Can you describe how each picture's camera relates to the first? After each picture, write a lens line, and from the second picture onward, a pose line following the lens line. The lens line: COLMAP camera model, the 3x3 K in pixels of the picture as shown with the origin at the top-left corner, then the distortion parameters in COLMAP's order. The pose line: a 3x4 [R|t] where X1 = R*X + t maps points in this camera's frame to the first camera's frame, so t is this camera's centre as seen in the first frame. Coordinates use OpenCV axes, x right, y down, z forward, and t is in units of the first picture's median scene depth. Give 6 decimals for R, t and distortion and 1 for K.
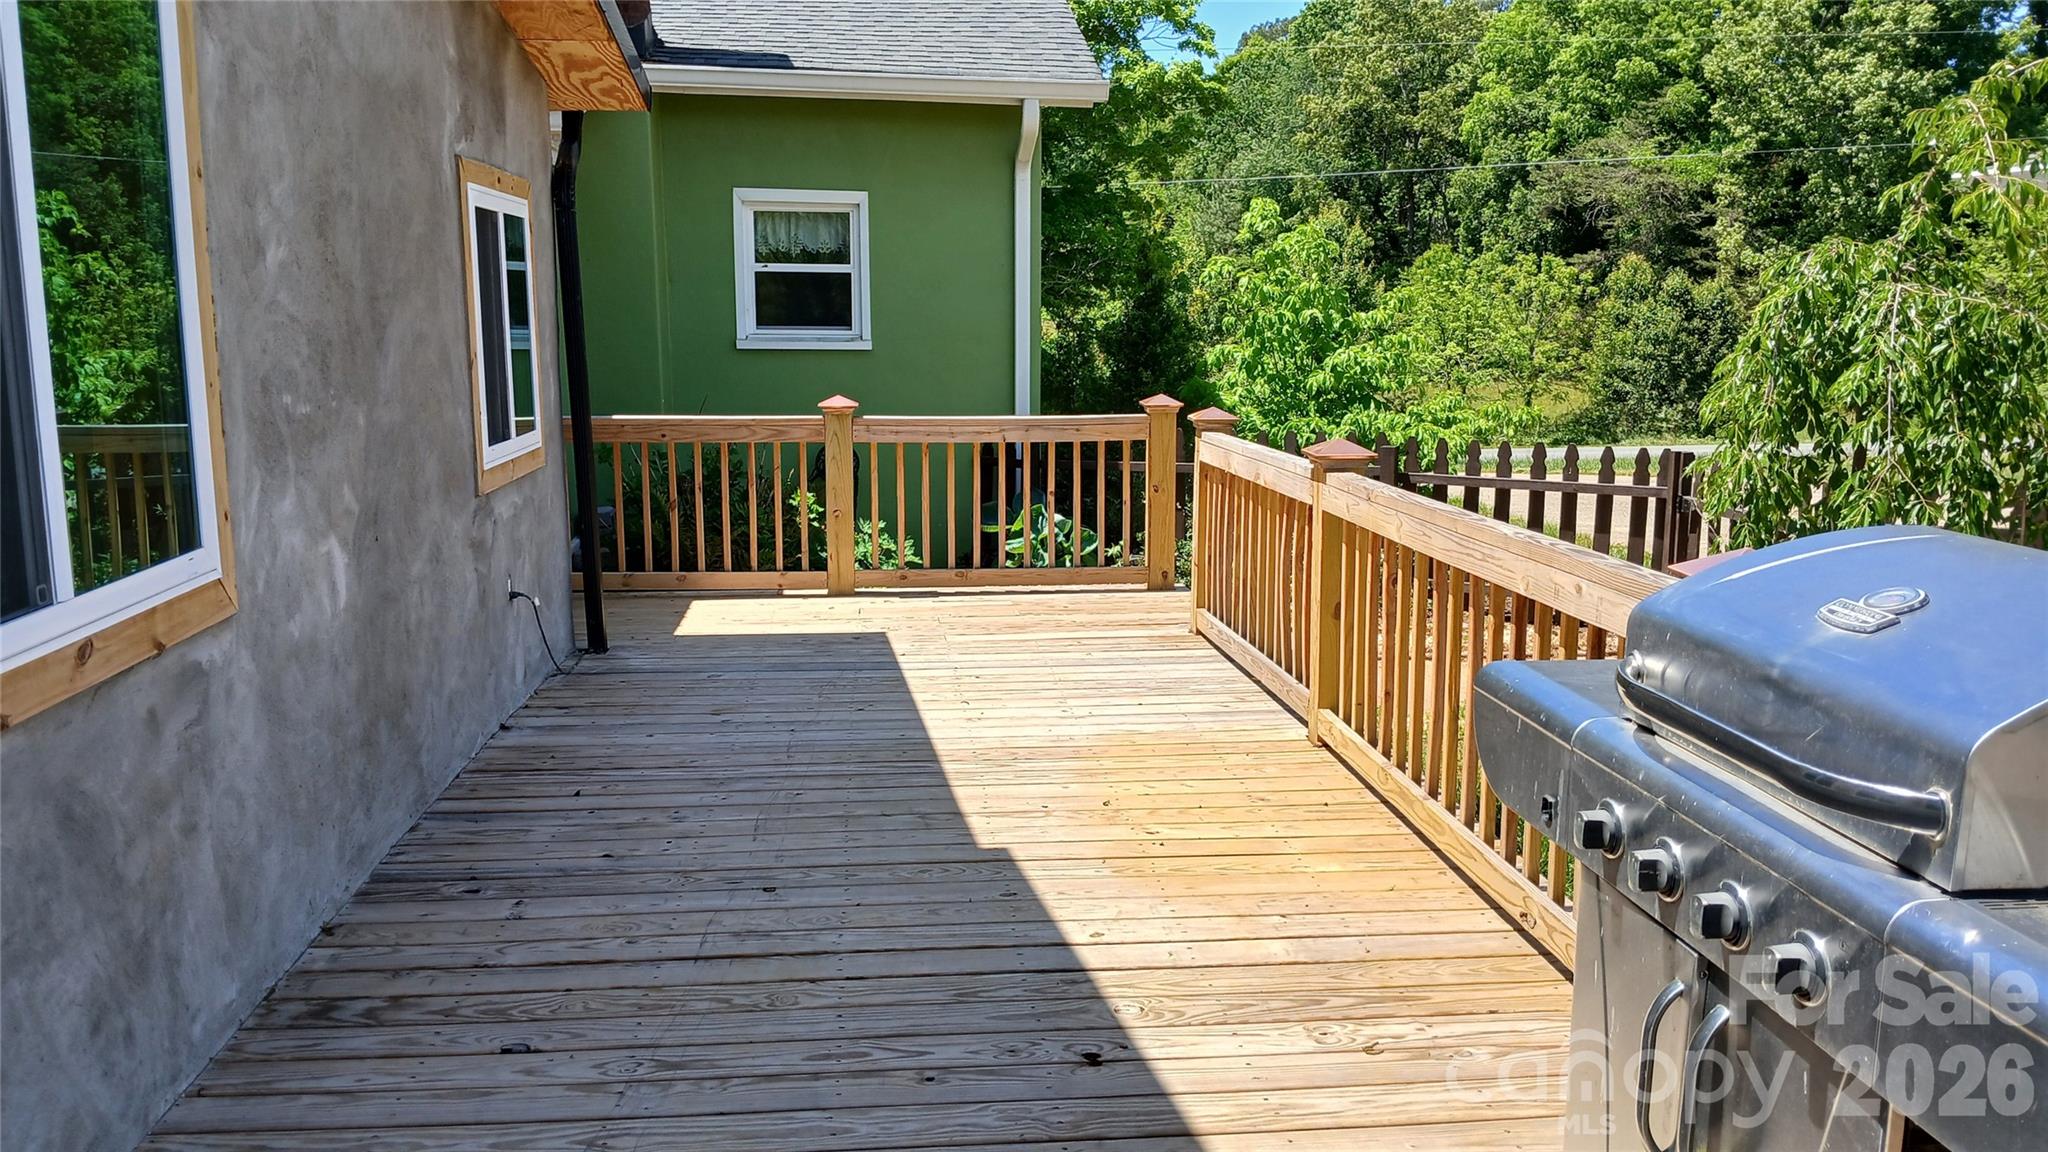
lens RADIAL K [[1608.6, 0, 1027.8], [0, 1608.6, 576.8], [0, 0, 1]] dist [-0.008279, -0.003136]
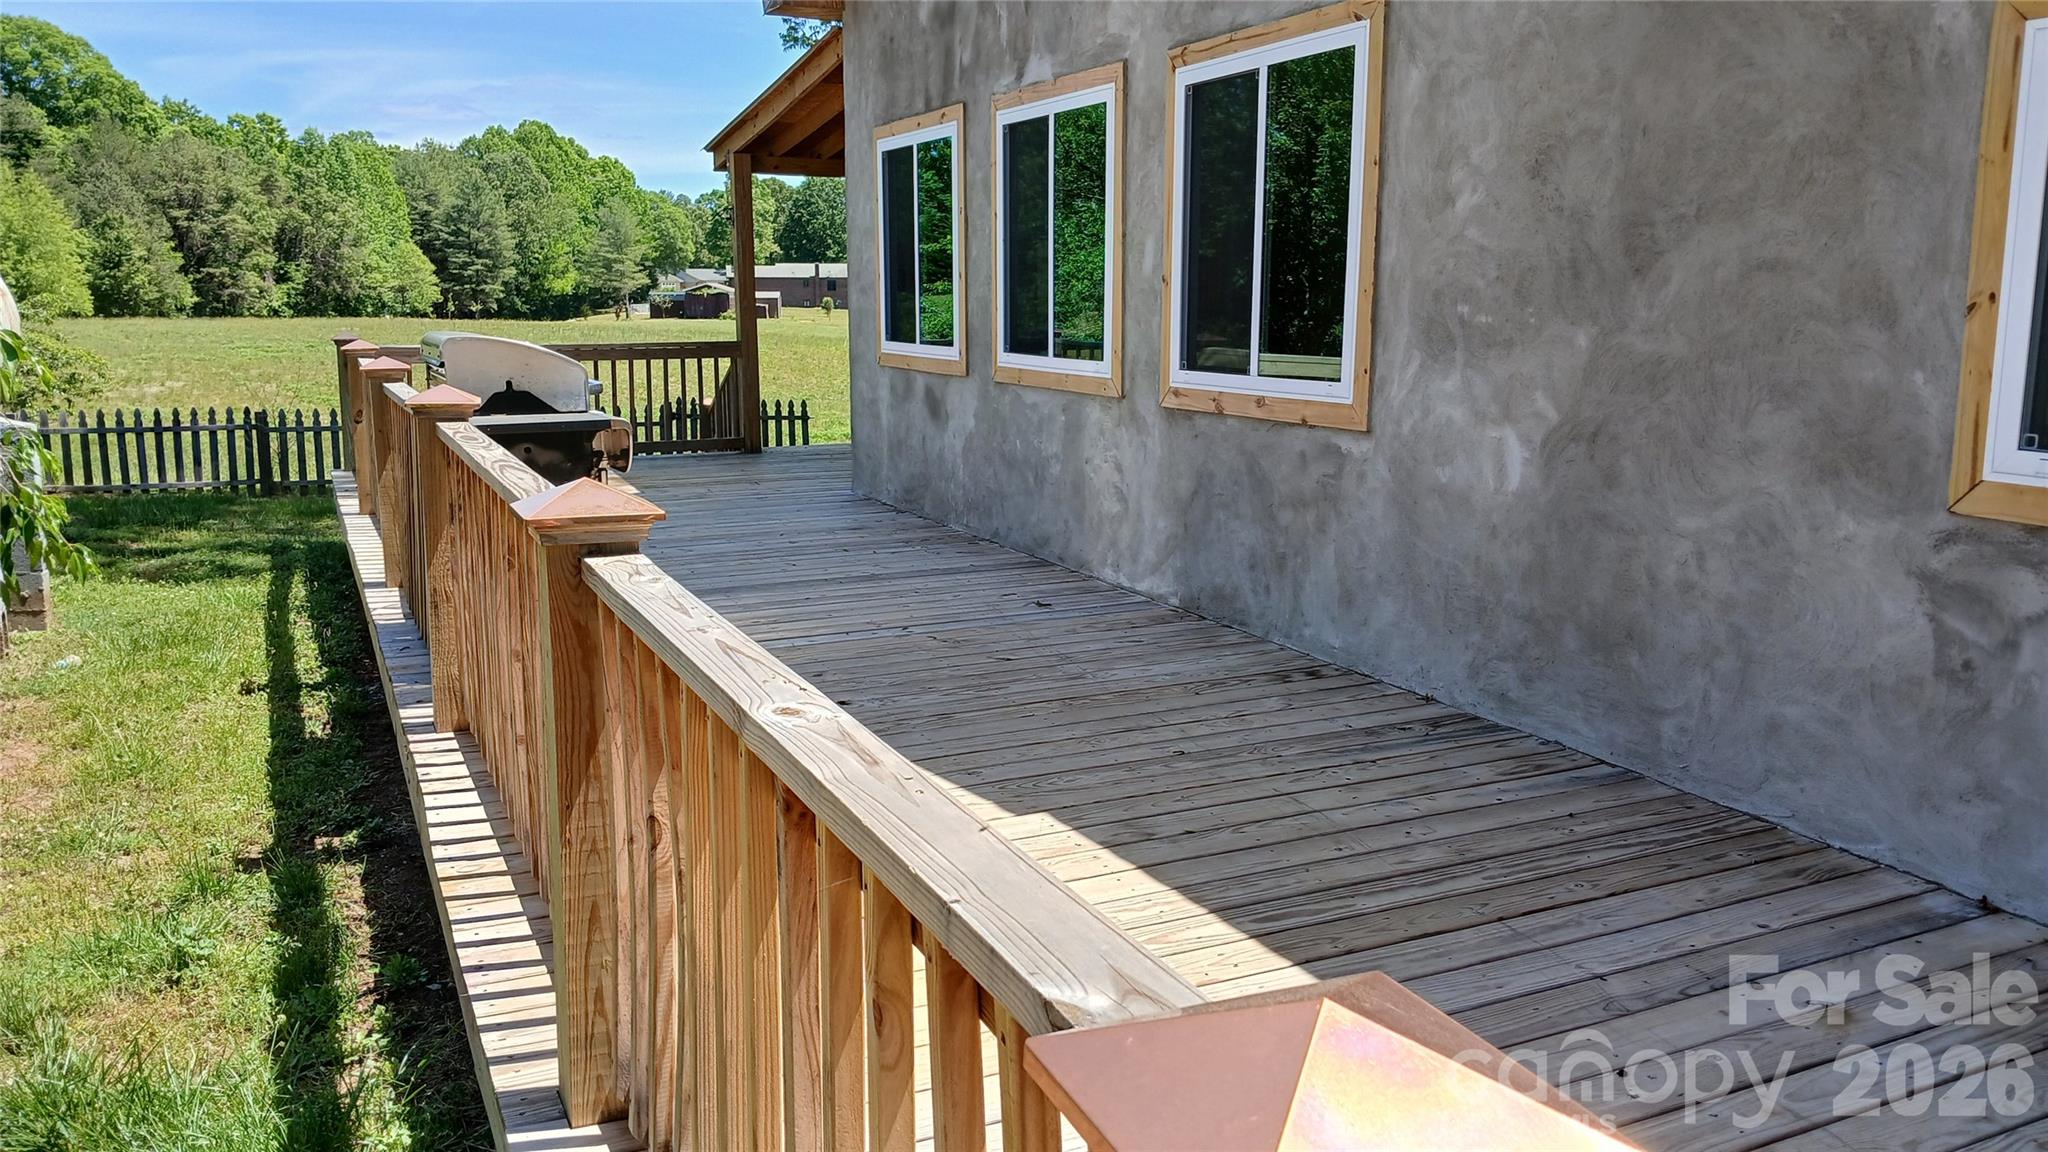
lens RADIAL K [[1608.6, 0, 1027.4], [0, 1608.6, 567.0], [0, 0, 1]] dist [-0.008279, -0.003136]
pose [[-0.943946, 0.054378, -0.325591, 0.331216], [-0.057335, 0.944339, 0.323939, -0.318132], [0.325084, 0.324448, -0.888287, 2.123292]]
